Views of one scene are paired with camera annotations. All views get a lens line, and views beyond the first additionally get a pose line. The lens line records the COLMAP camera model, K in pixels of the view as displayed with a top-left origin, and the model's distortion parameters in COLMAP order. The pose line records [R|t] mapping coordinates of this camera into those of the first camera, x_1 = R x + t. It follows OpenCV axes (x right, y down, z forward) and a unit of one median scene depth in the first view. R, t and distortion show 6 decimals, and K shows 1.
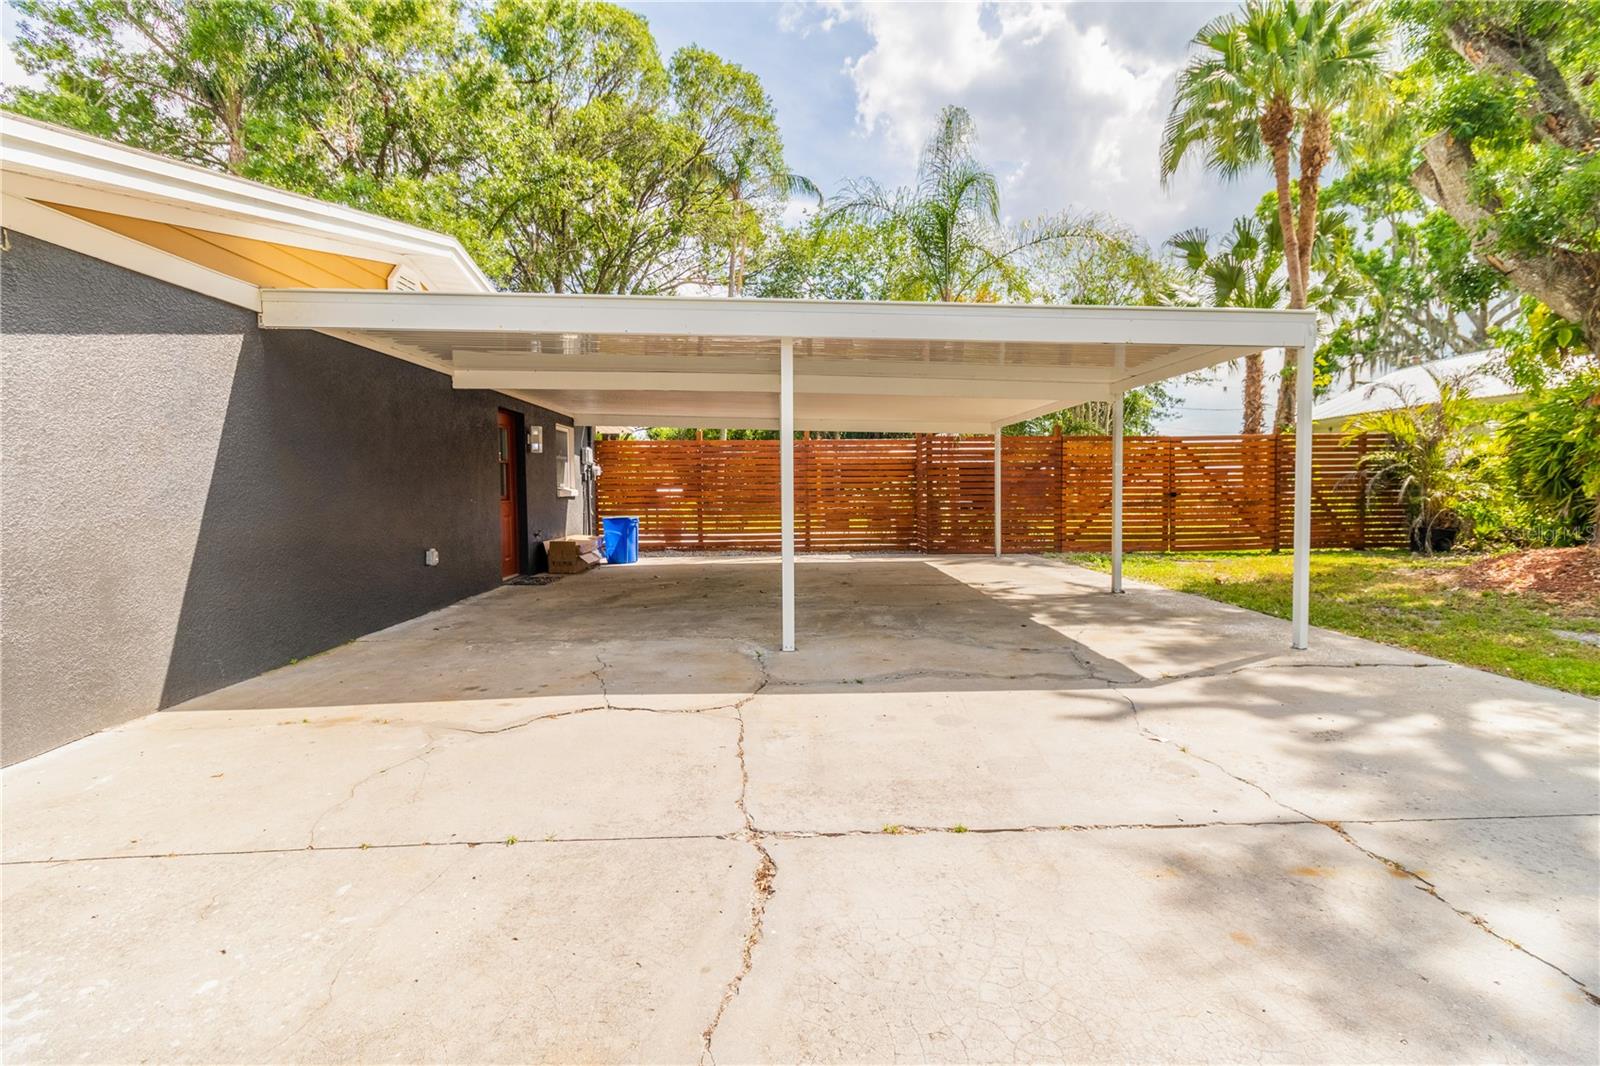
lens RADIAL K [[747.1, 0, 807.8], [0, 747.1, 546.2], [0, 0, 1]] dist [-0.000624, -0.000445]
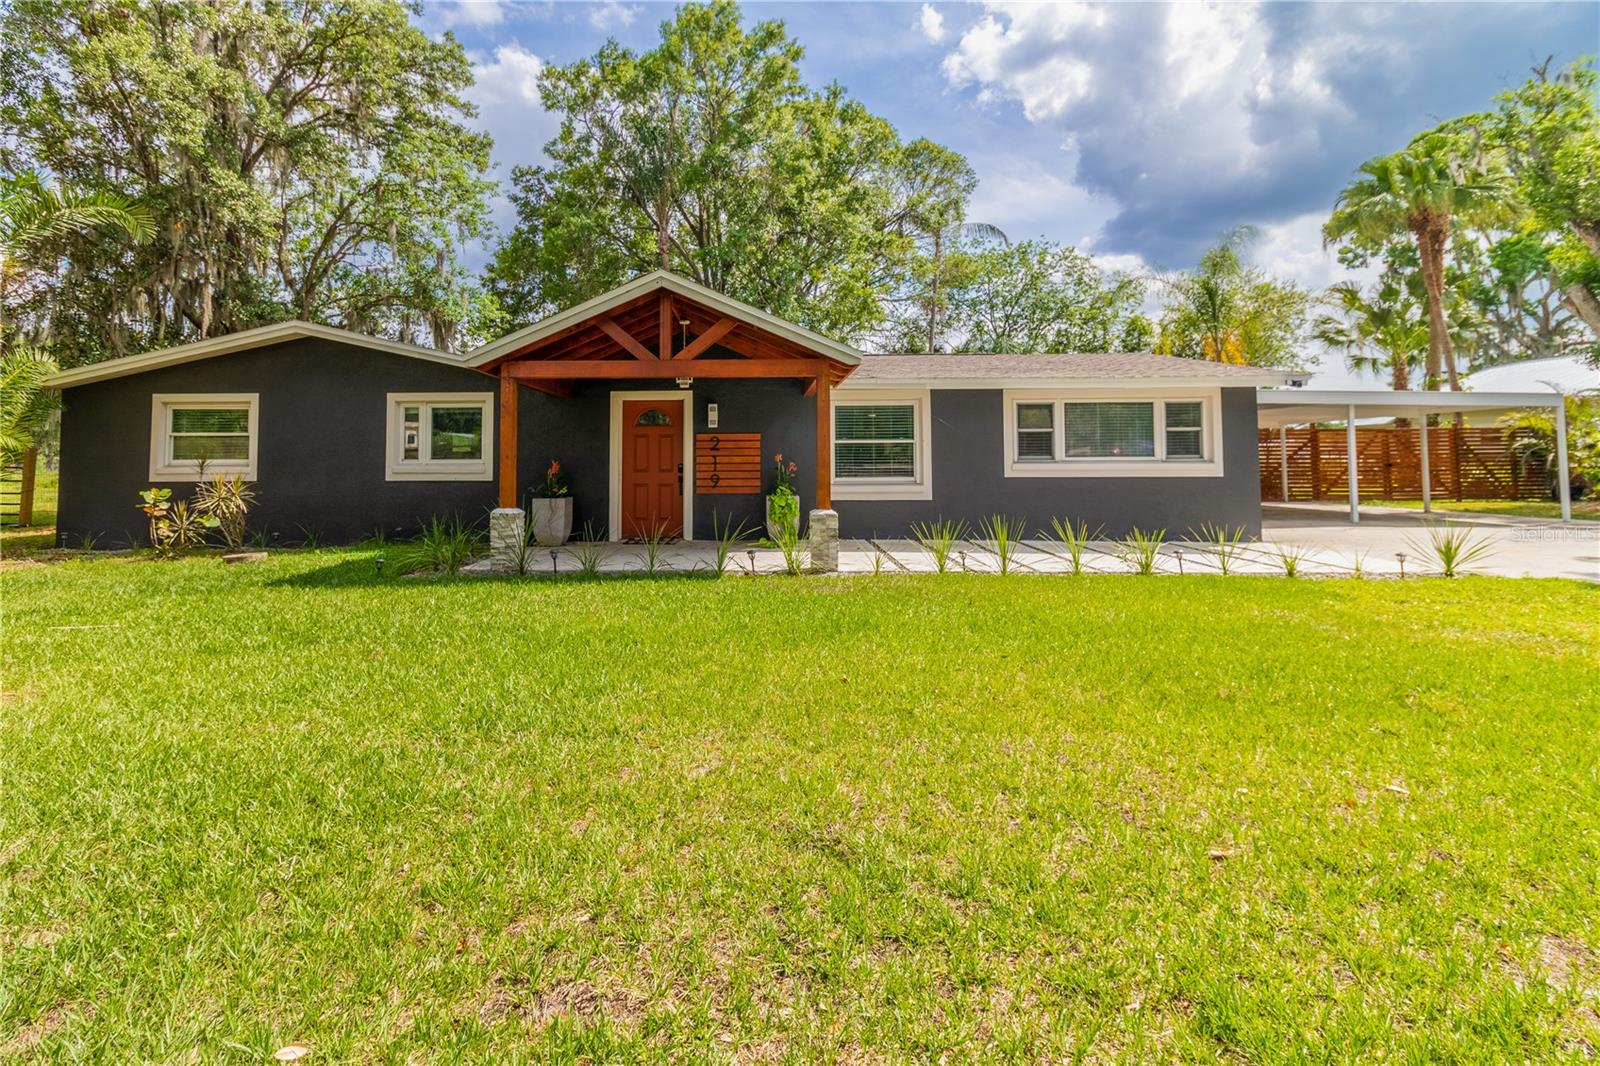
lens RADIAL K [[747.1, 0, 778.7], [0, 747.1, 443.7], [0, 0, 1]] dist [-0.000624, -0.000445]
pose [[0.998447, -0.001802, -0.055679, -0.622547], [-0.004084, 0.994419, -0.105420, 0.048970], [0.055558, 0.105484, 0.992868, -0.561018]]
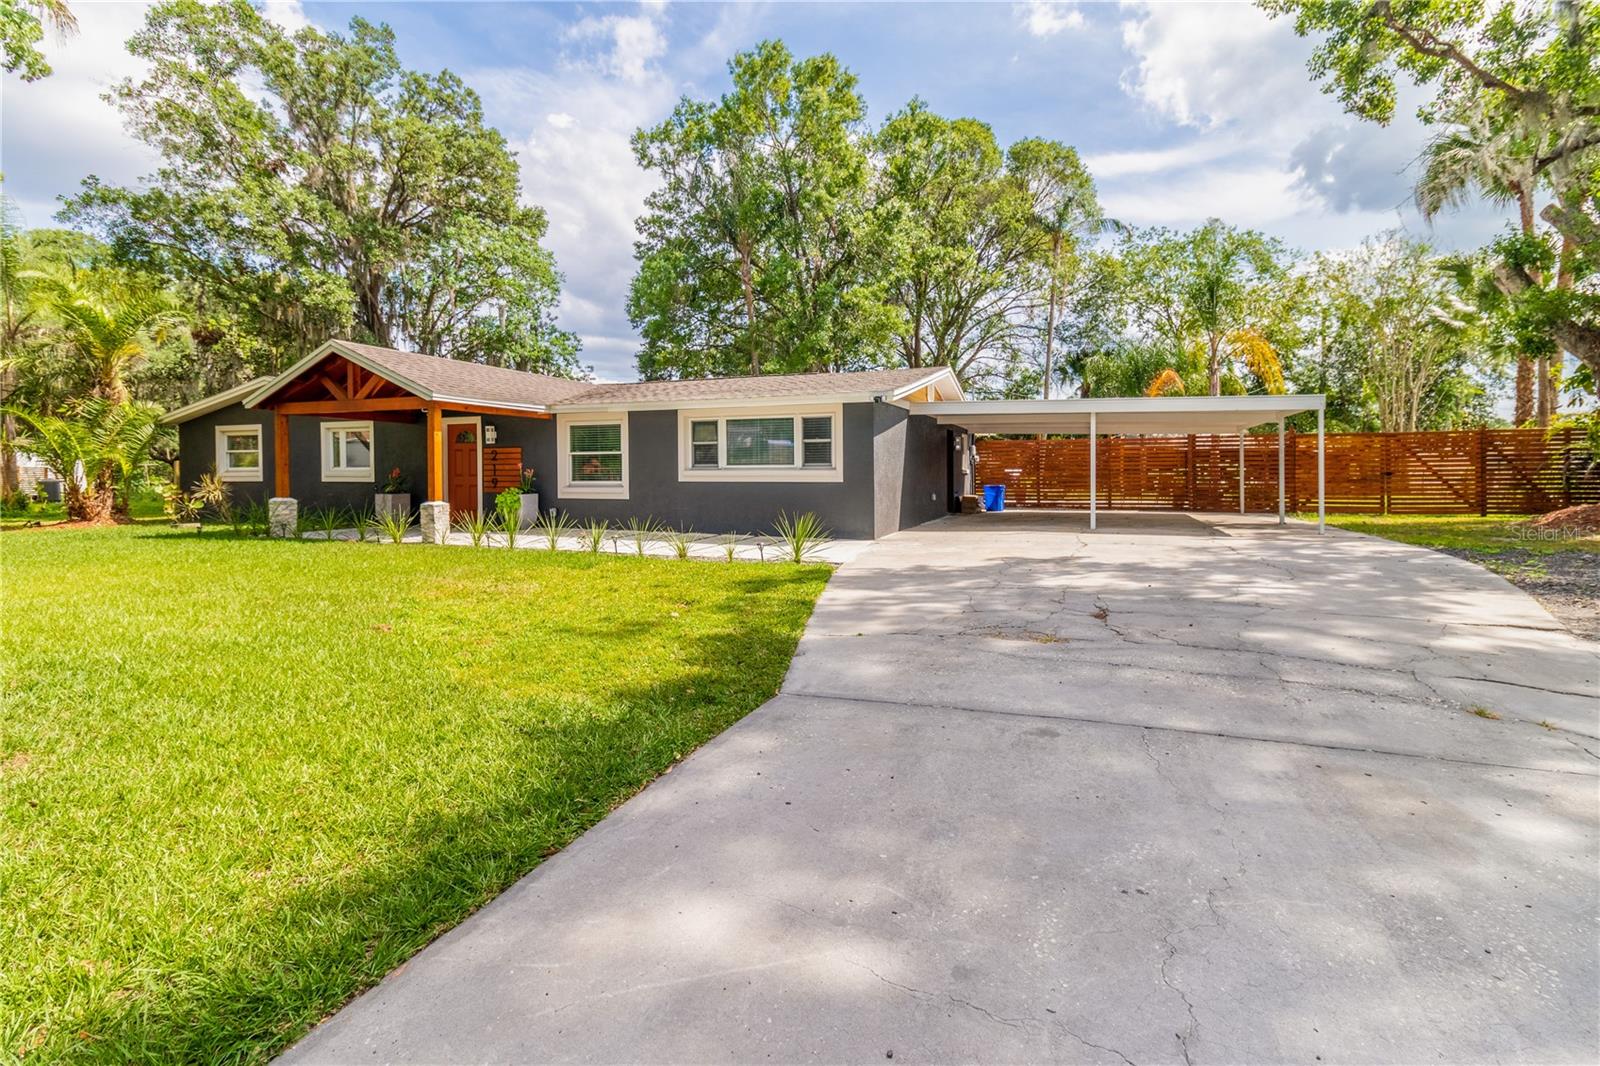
lens RADIAL K [[747.1, 0, 814.2], [0, 747.1, 472.8], [0, 0, 1]] dist [-0.000624, -0.000445]
pose [[0.922876, 0.002984, -0.385086, 0.027039], [-0.032237, 0.997059, -0.069532, 0.050907], [0.383746, 0.076584, 0.920257, -0.587870]]
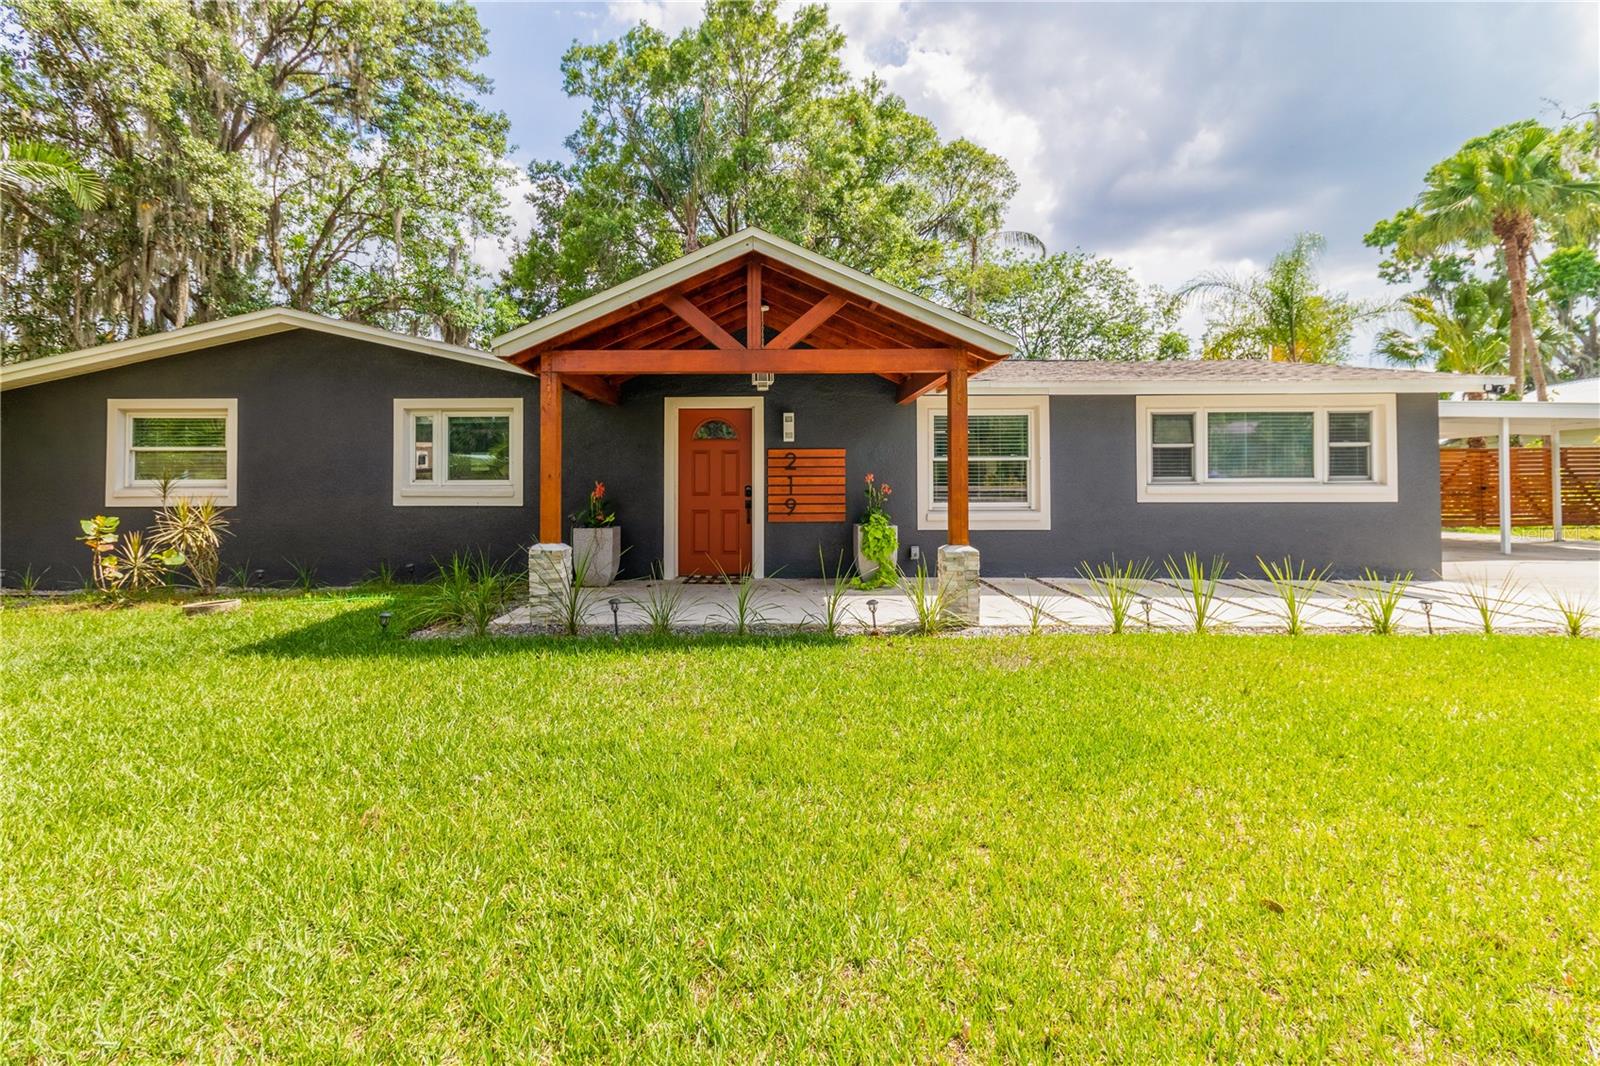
lens RADIAL K [[747.1, 0, 784.5], [0, 747.1, 487.1], [0, 0, 1]] dist [-0.000624, -0.000445]
pose [[0.998113, 0.001118, -0.061386, -0.687207], [-0.005797, 0.997084, -0.076085, 0.039779], [0.061122, 0.076297, 0.995210, -0.448843]]
